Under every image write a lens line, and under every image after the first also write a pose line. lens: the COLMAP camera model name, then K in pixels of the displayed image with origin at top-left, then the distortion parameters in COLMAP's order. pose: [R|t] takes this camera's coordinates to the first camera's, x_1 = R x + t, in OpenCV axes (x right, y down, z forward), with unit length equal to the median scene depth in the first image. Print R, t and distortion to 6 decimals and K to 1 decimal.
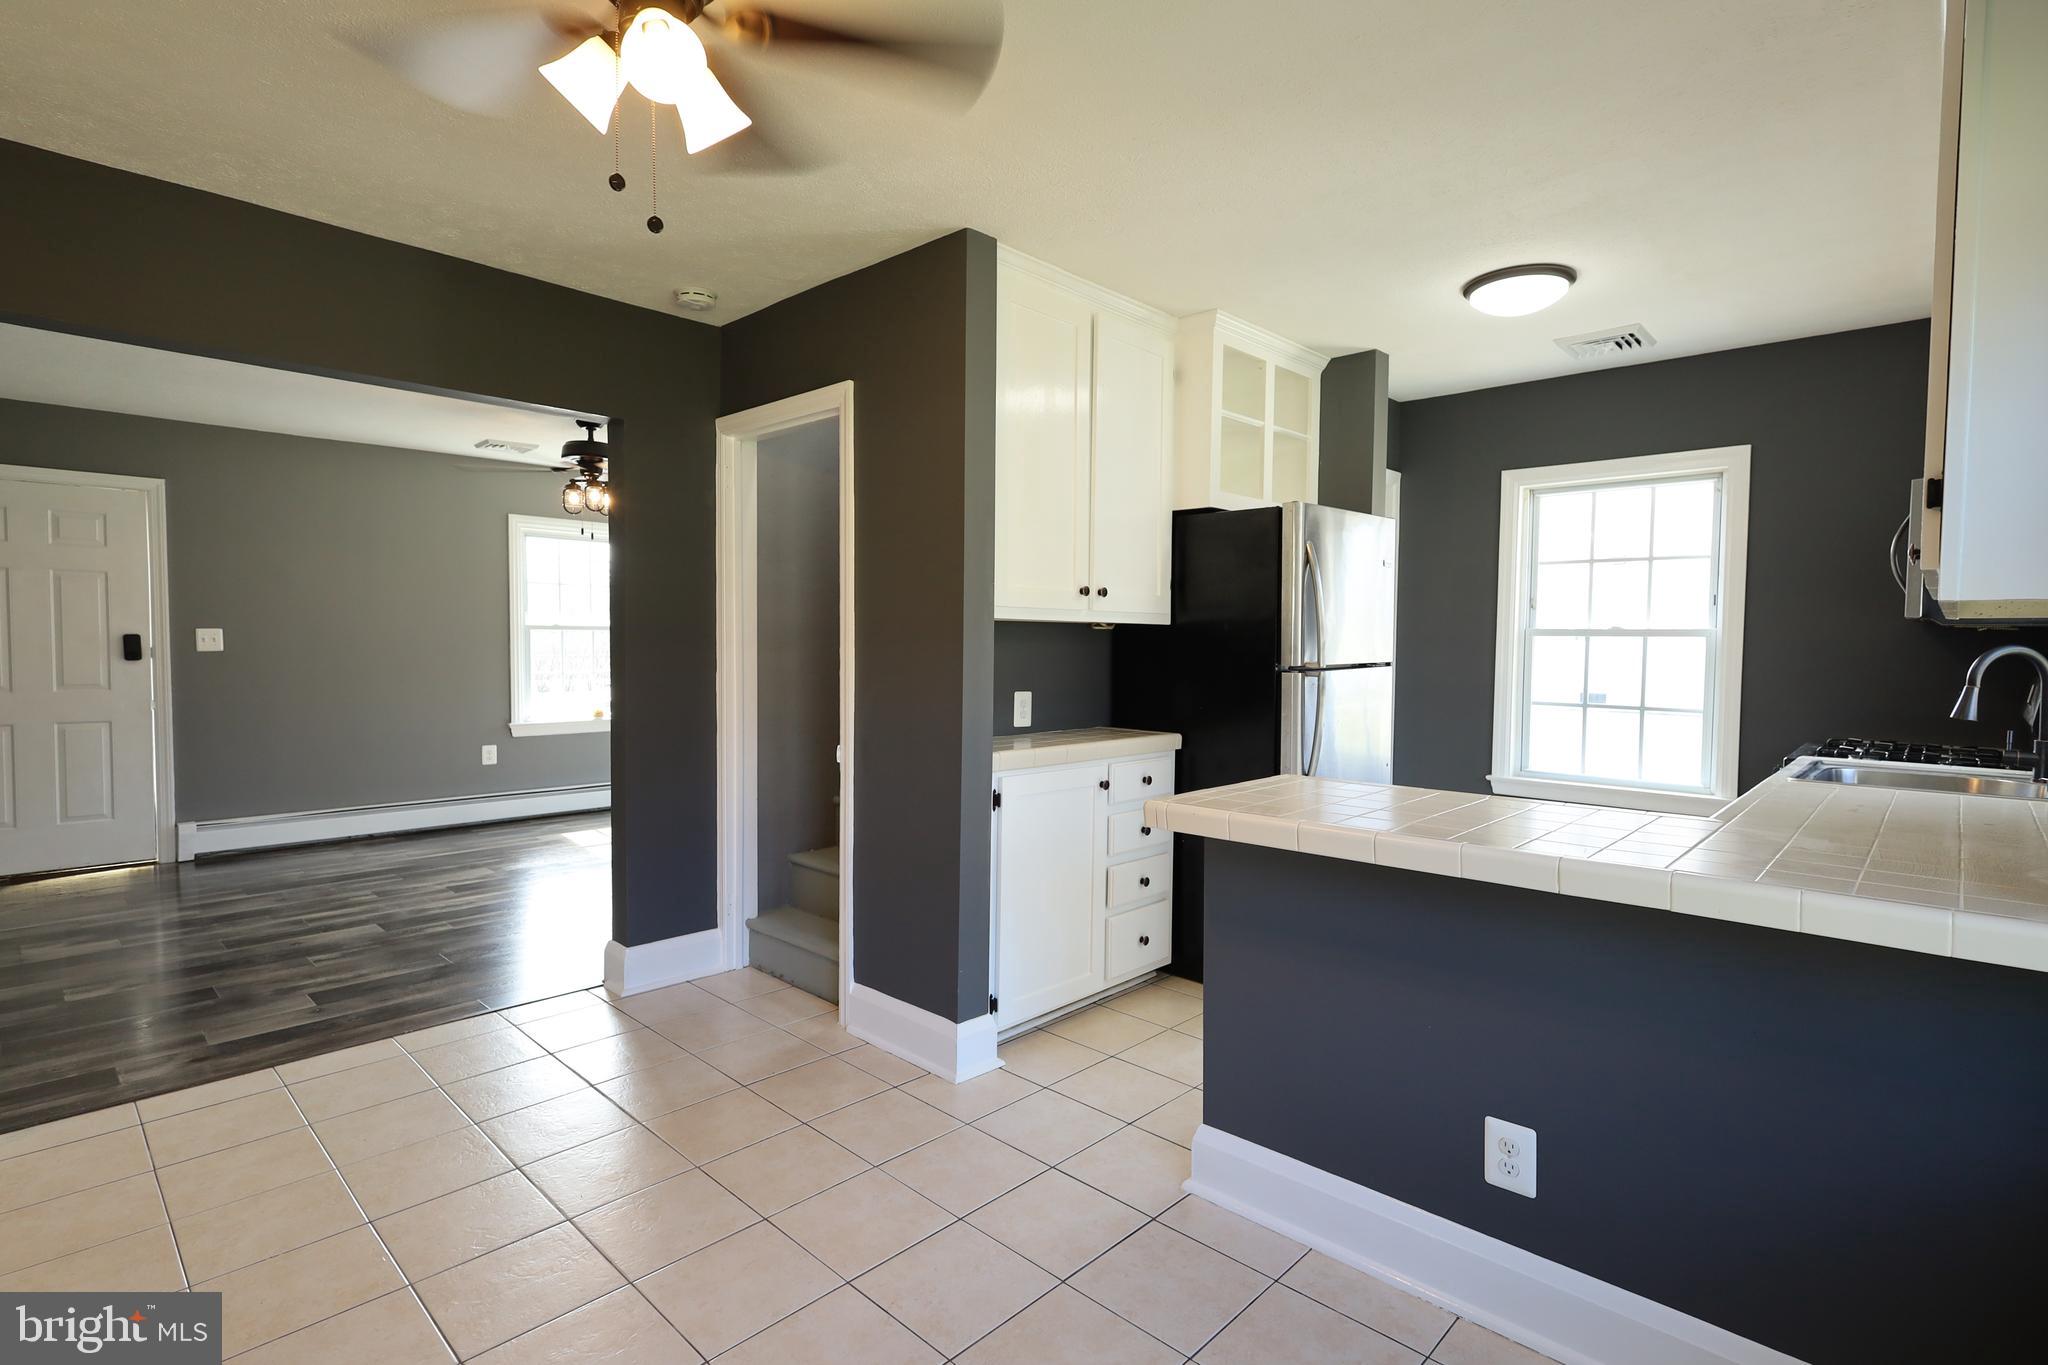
lens RADIAL K [[983.7, 0, 1024.0], [0, 983.7, 682.5], [0, 0, 1]] dist [-0.000355, 0.001110]
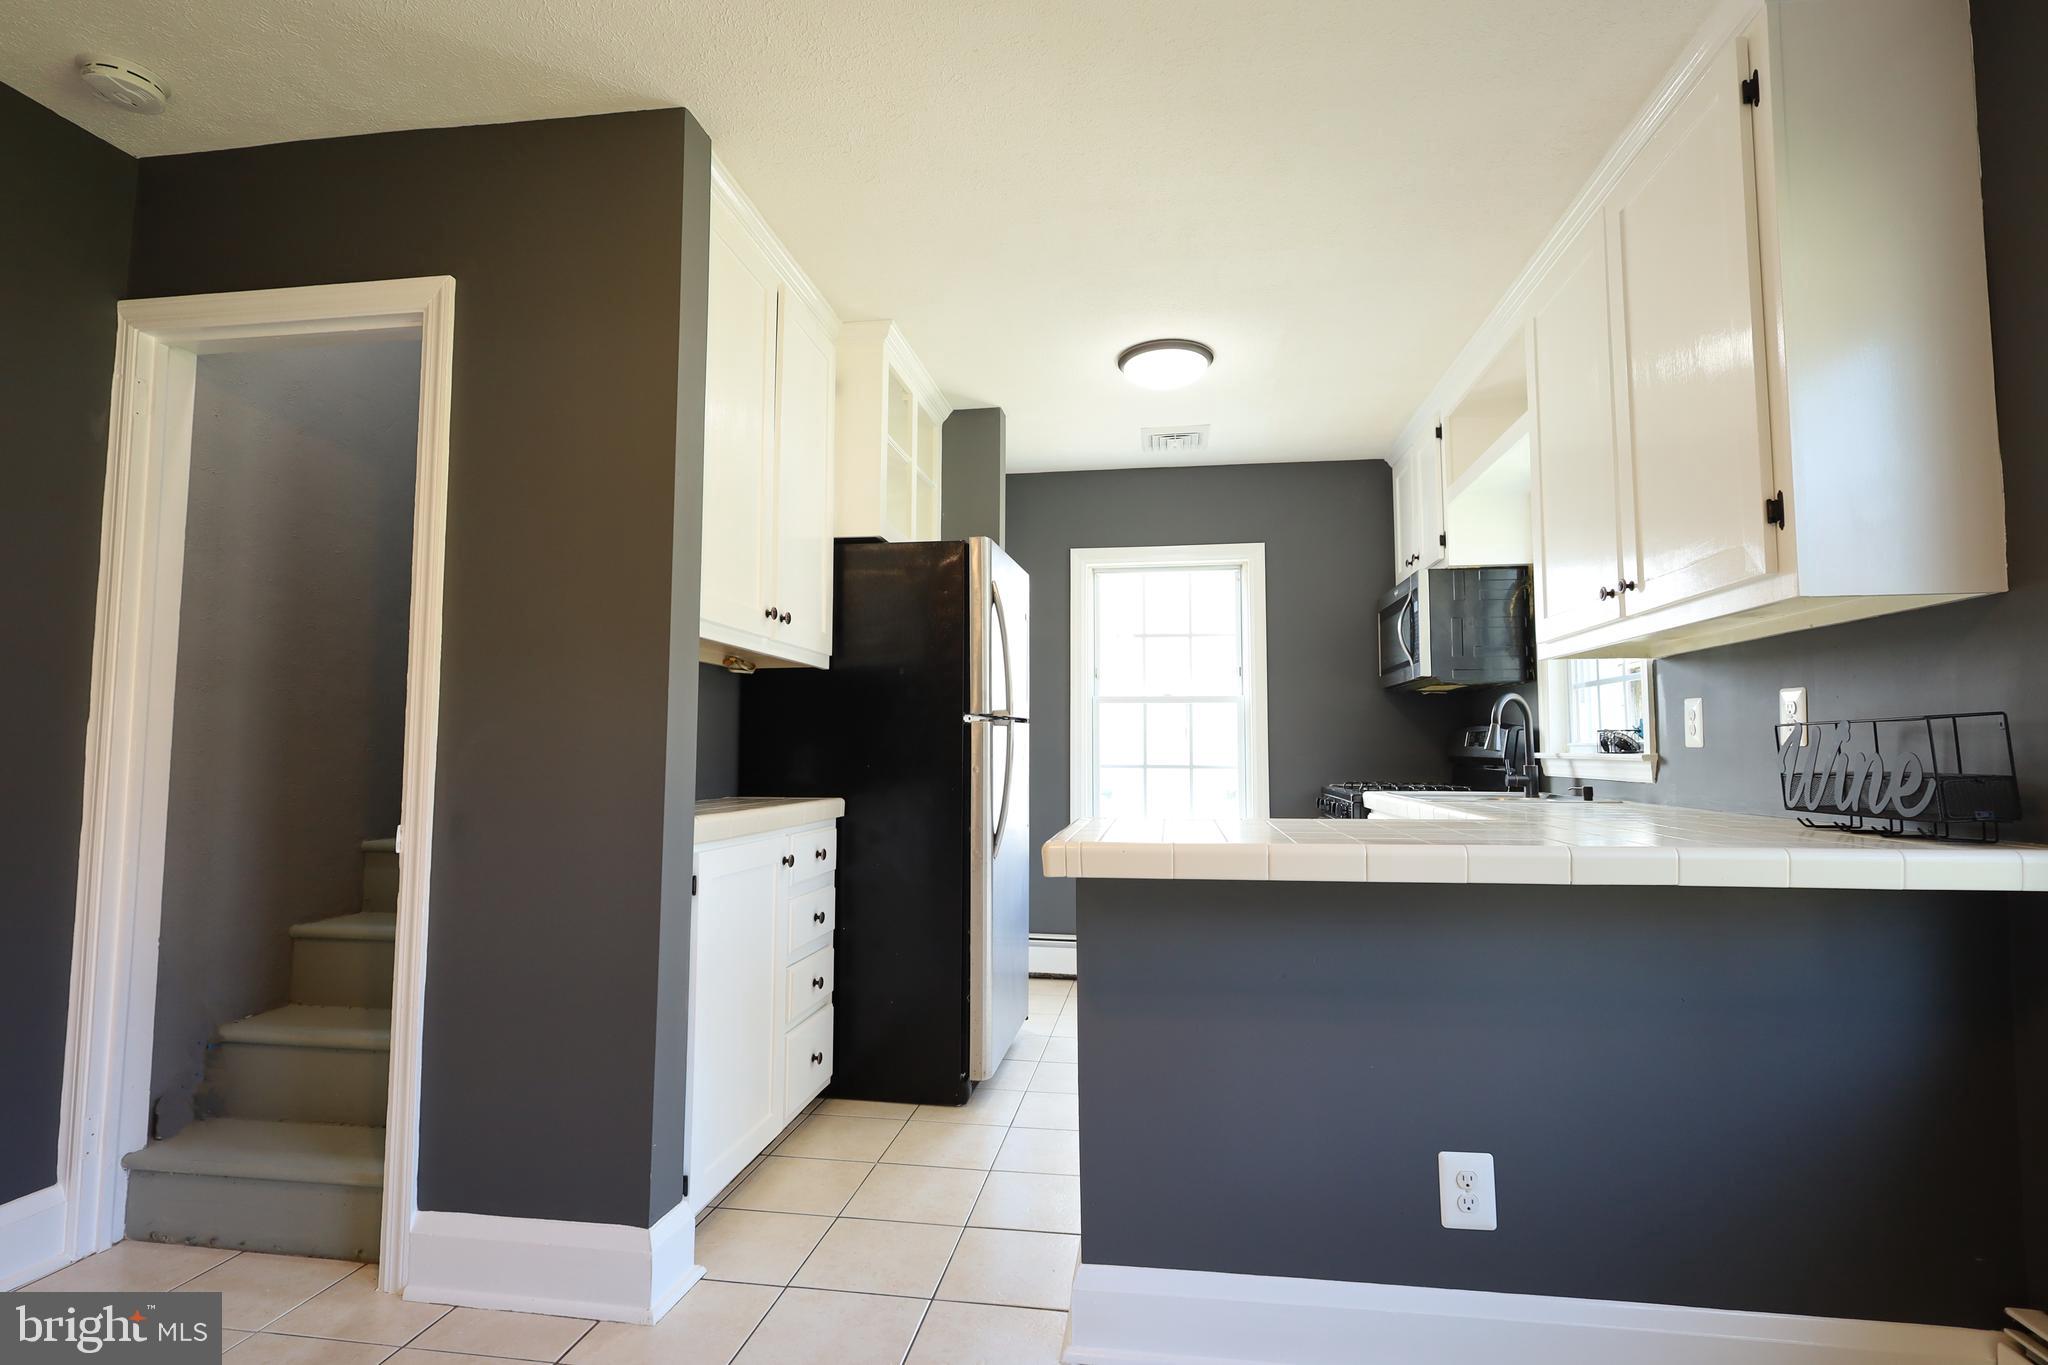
lens RADIAL K [[983.7, 0, 1024.0], [0, 983.7, 682.5], [0, 0, 1]] dist [-0.000355, 0.001110]
pose [[0.819292, 0.032936, 0.572429, -0.202134], [0.029509, 0.994604, -0.099461, 0.042662], [-0.572616, 0.098379, 0.813899, 0.221066]]
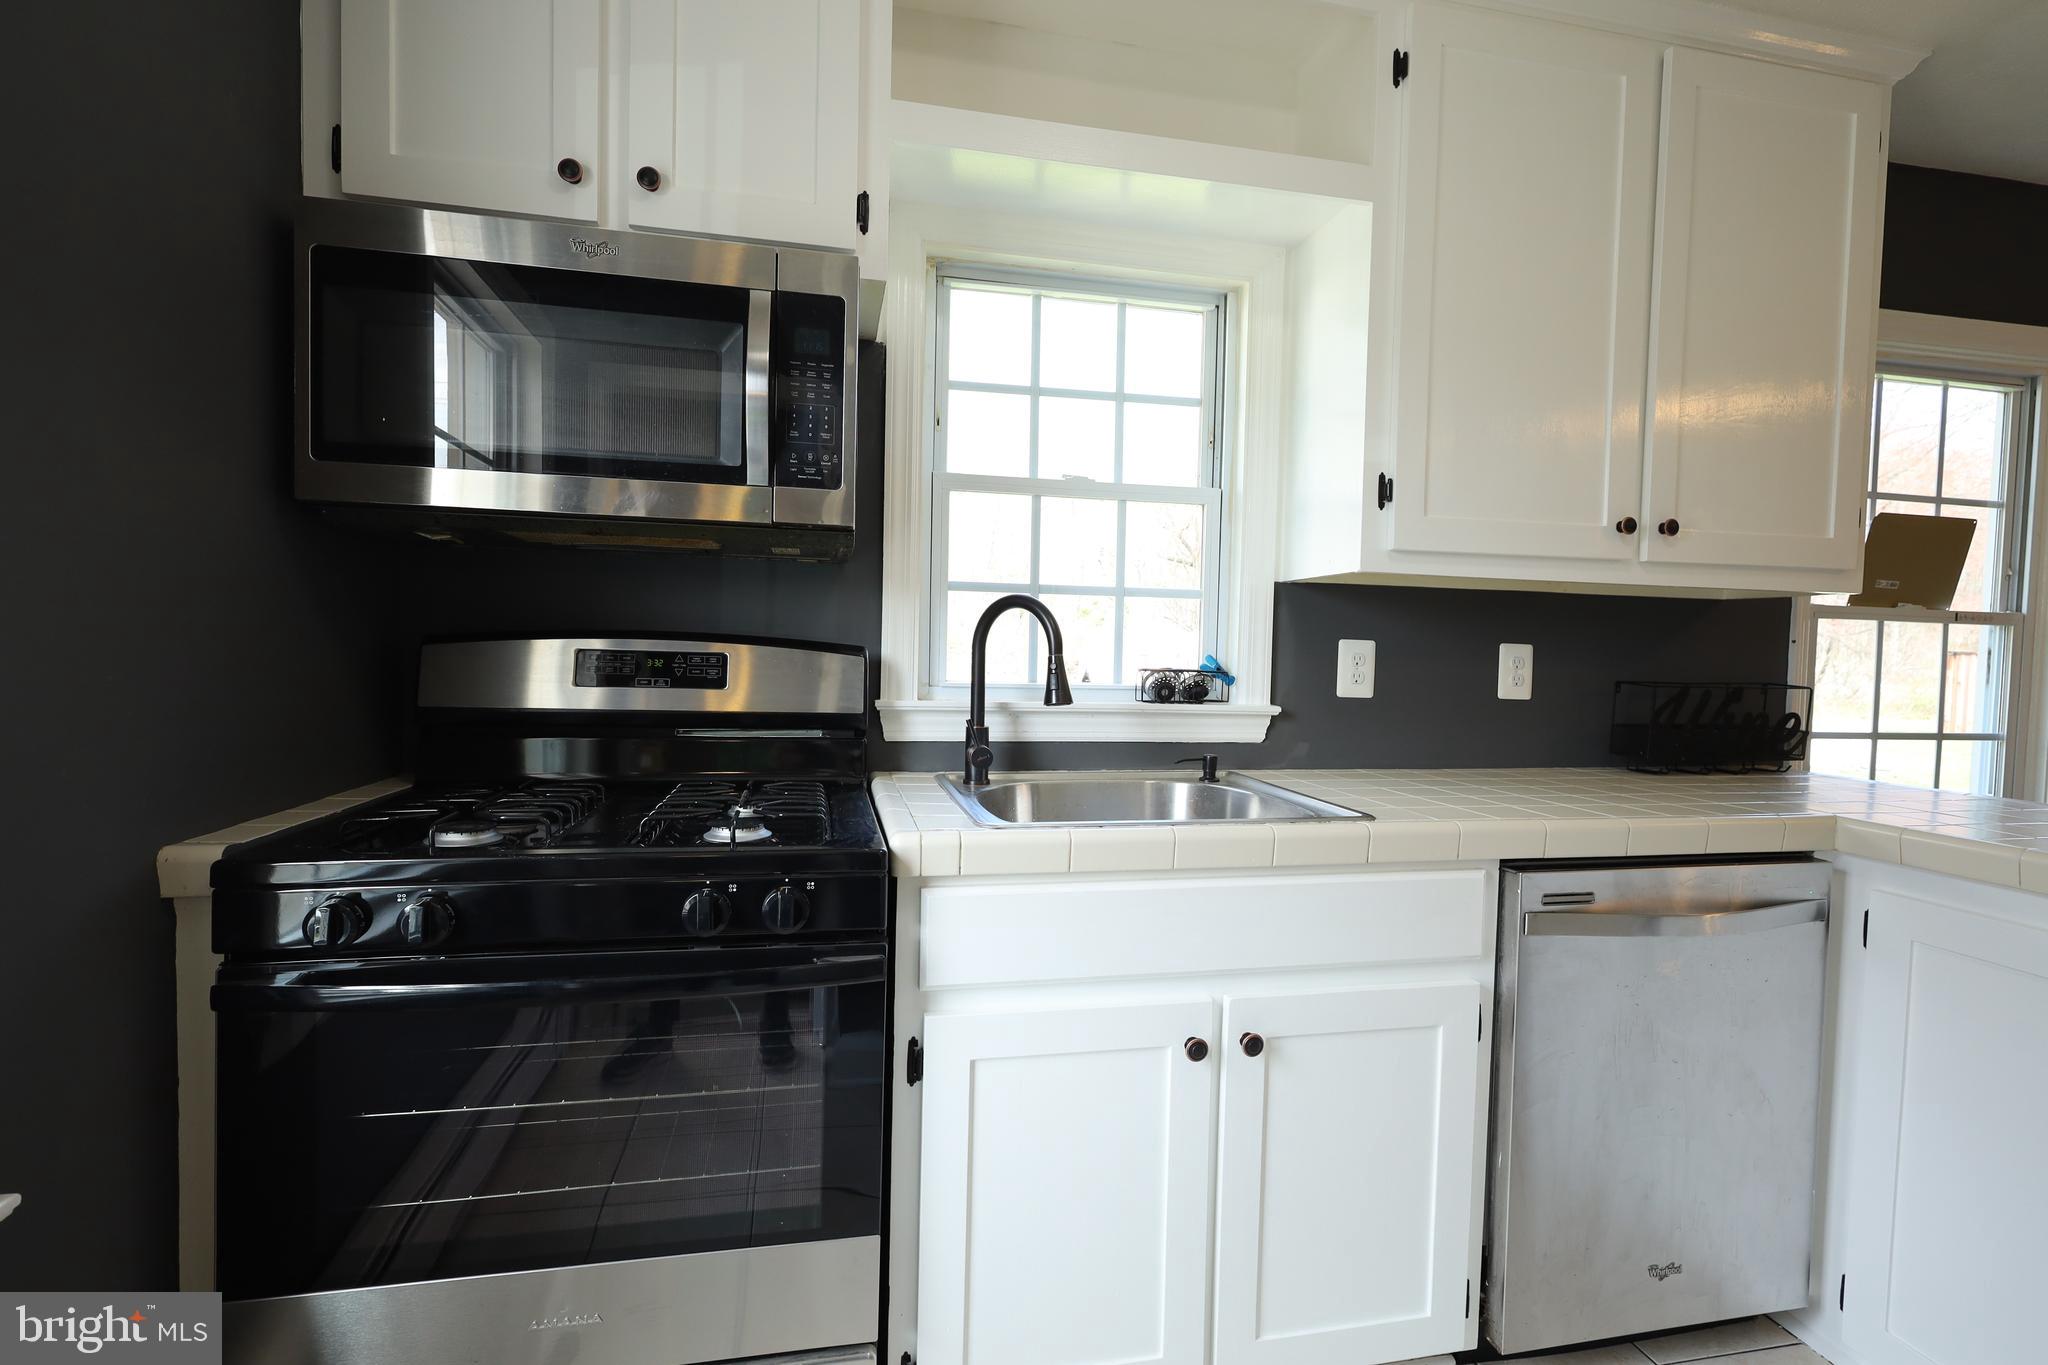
lens RADIAL K [[935.0, 0, 1024.0], [0, 935.0, 682.5], [0, 0, 1]] dist [0.001164, 0.000247]
pose [[-0.823649, -0.046503, 0.565191, 0.450481], [-0.006175, 0.997308, 0.073059, -0.017771], [-0.567067, 0.056686, -0.821719, 1.125078]]
